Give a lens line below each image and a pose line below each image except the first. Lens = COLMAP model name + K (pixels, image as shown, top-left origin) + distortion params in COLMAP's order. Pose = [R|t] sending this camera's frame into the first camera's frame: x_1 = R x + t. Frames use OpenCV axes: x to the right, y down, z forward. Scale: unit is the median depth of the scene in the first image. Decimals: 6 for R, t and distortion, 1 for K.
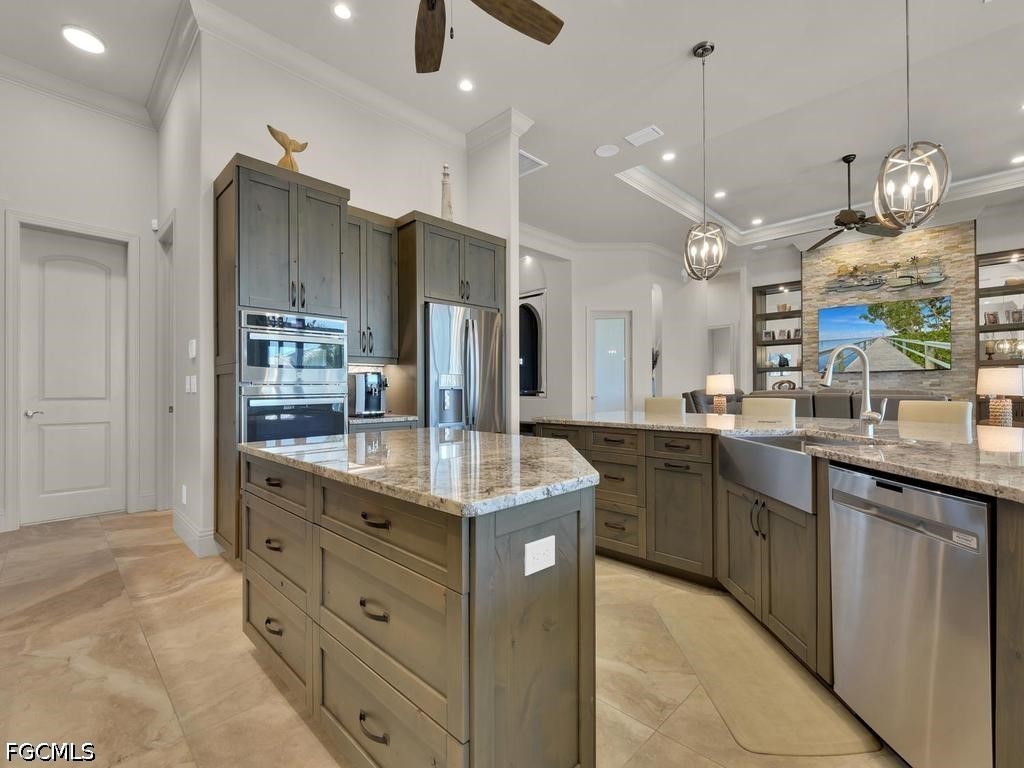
lens RADIAL K [[467.0, 0, 516.3], [0, 467.0, 390.3], [0, 0, 1]] dist [-0.004042, -0.008420]
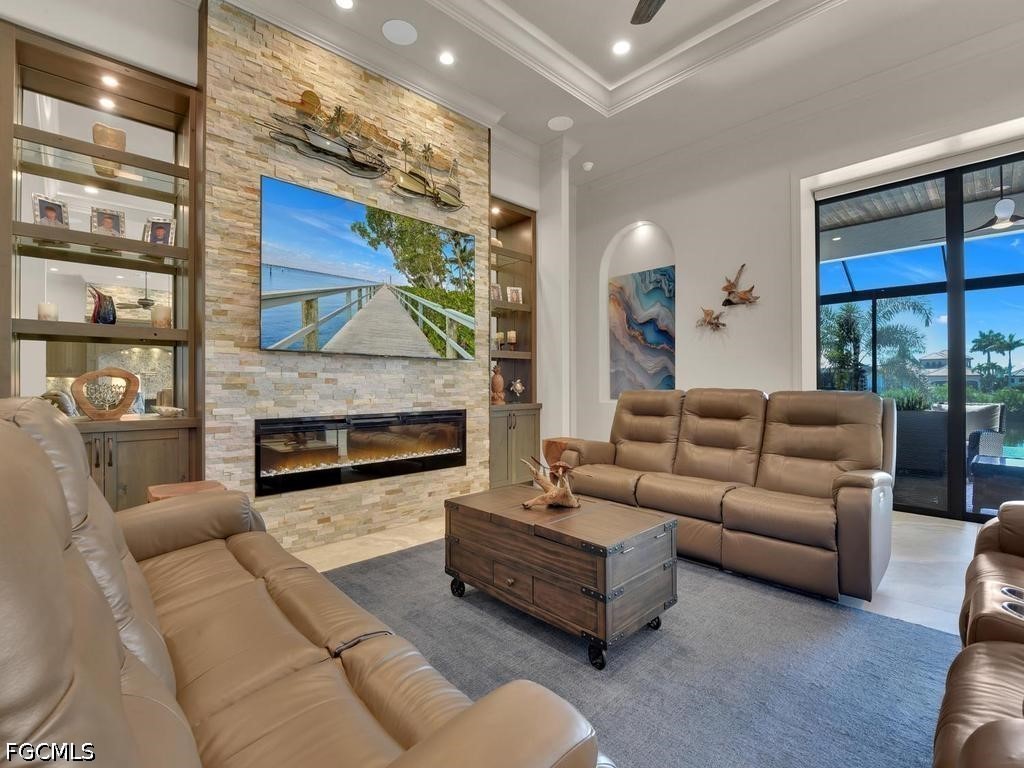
lens RADIAL K [[467.0, 0, 514.2], [0, 467.0, 383.3], [0, 0, 1]] dist [-0.004042, -0.008420]
pose [[0.019619, 0.011693, 0.999739, 0.342819], [0.009615, 0.999883, -0.011883, -0.007336], [-0.999761, 0.009846, 0.019504, 0.931082]]
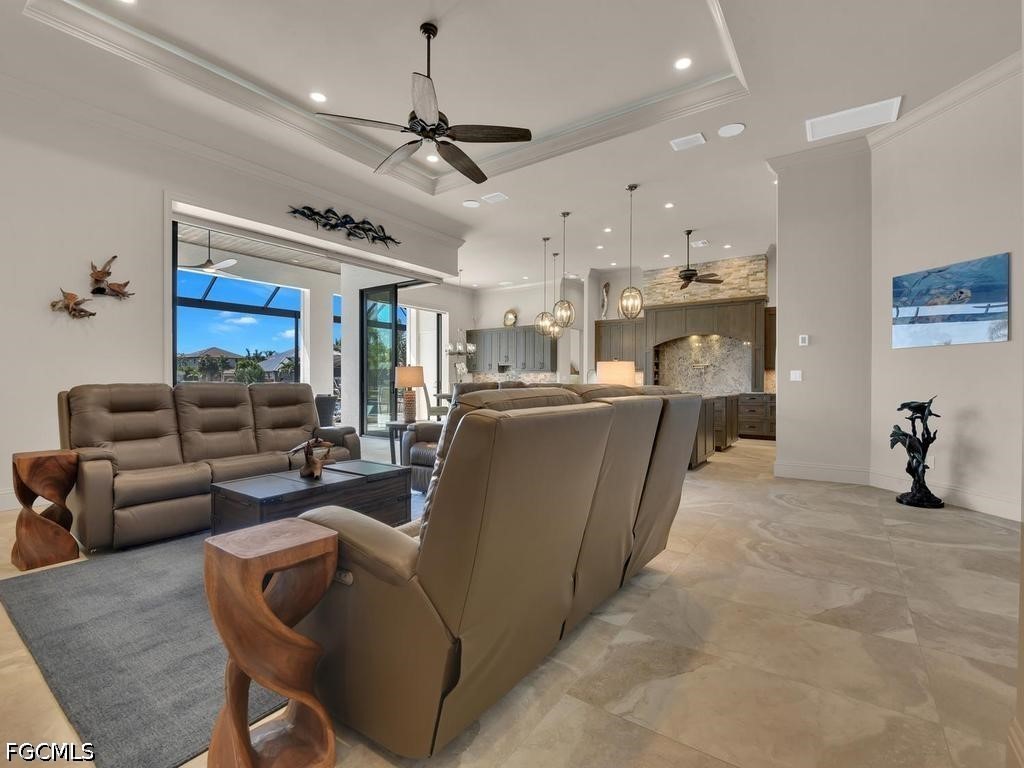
lens RADIAL K [[467.0, 0, 515.1], [0, 467.0, 383.9], [0, 0, 1]] dist [-0.004042, -0.008420]
pose [[-0.984811, 0.005848, -0.173529, 0.575208], [0.003352, 0.999887, 0.014675, -0.010235], [0.173595, 0.013871, -0.984719, 1.355523]]
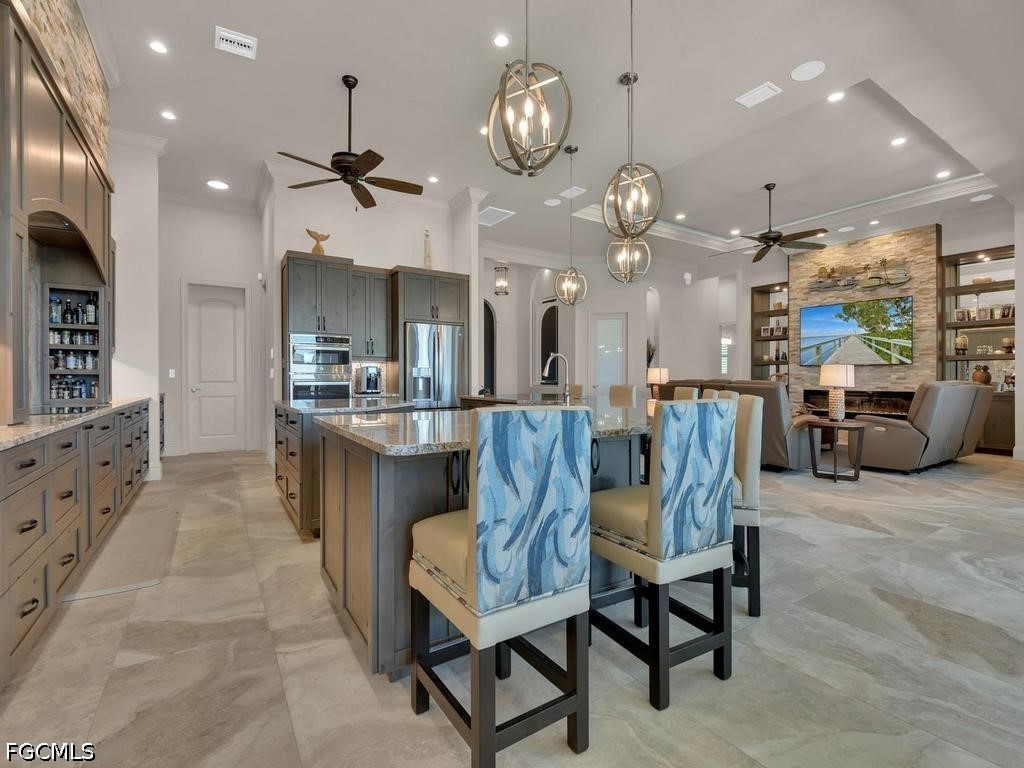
lens RADIAL K [[467.0, 0, 512.1], [0, 467.0, 384.3], [0, 0, 1]] dist [-0.004042, -0.008420]
pose [[0.975571, 0.012837, -0.219309, 0.271116], [-0.011181, 0.999899, 0.008791, 0.001663], [0.219400, -0.006124, 0.975616, -0.247641]]
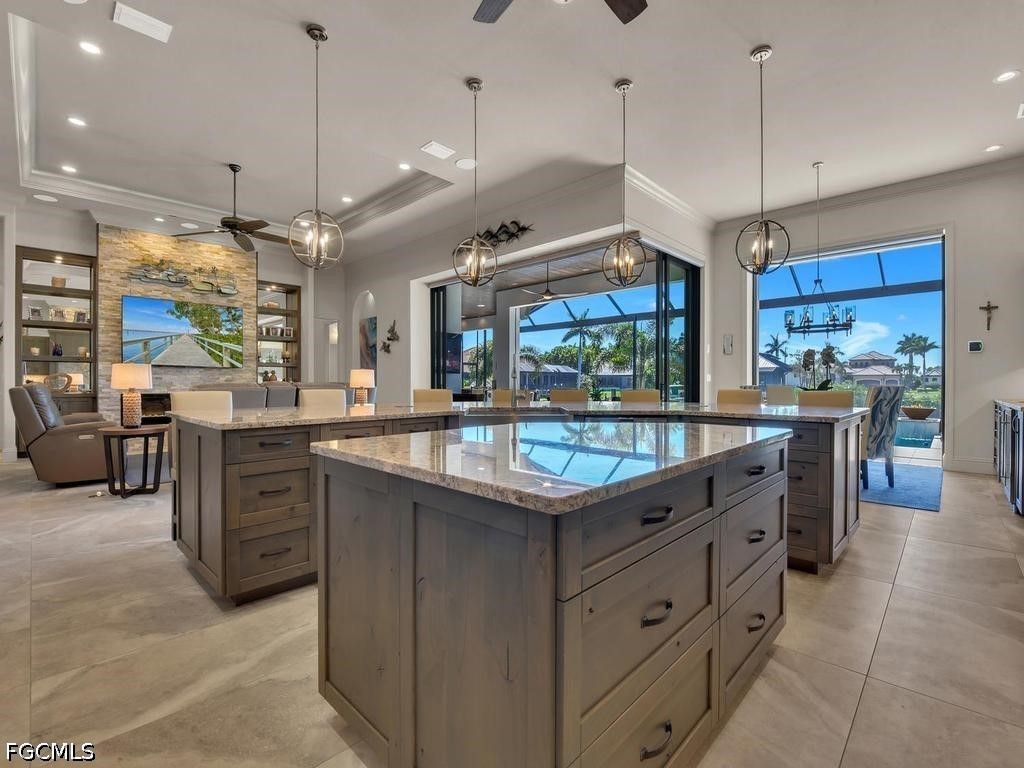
lens RADIAL K [[465.5, 0, 510.1], [0, 465.5, 382.0], [0, 0, 1]] dist [-0.012575, -0.003617]
pose [[-0.022287, 0.007871, 0.999721, -0.296304], [0.005107, 0.999957, -0.007759, 0.004980], [-0.999739, 0.004933, -0.022326, 0.316855]]
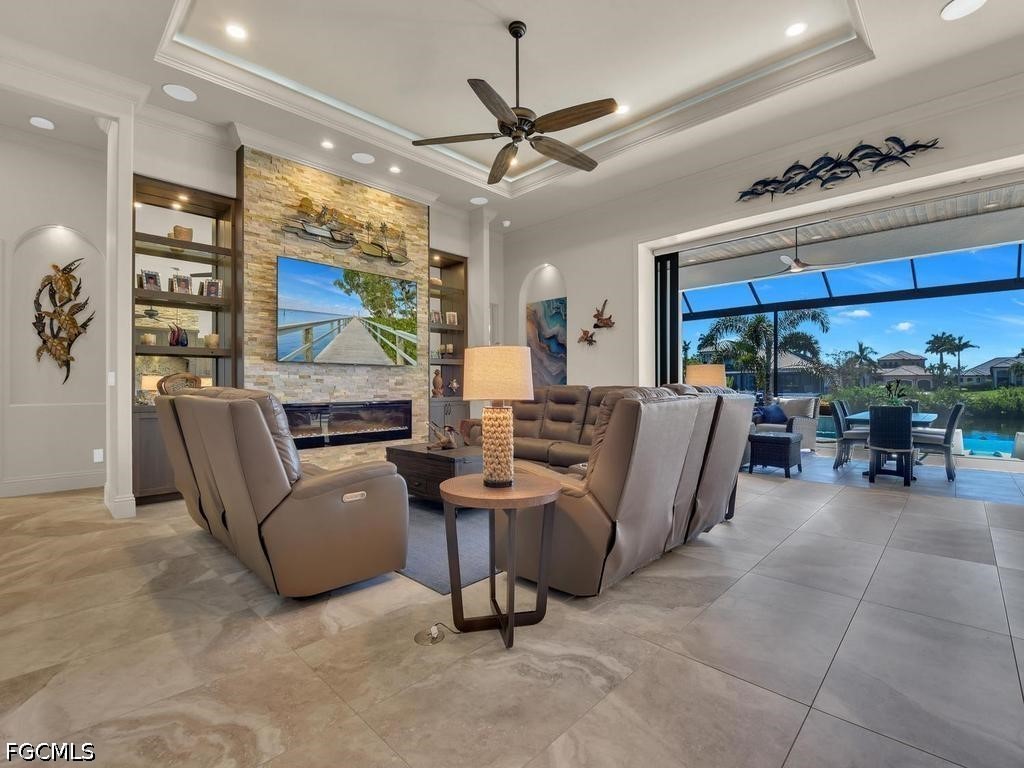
lens RADIAL K [[467.0, 0, 511.6], [0, 467.0, 382.7], [0, 0, 1]] dist [-0.004042, -0.008420]
pose [[-0.019110, 0.012434, 0.999740, 0.057873], [0.011108, 0.999864, -0.012224, -0.000917], [-0.999756, 0.010871, -0.019246, 0.832349]]
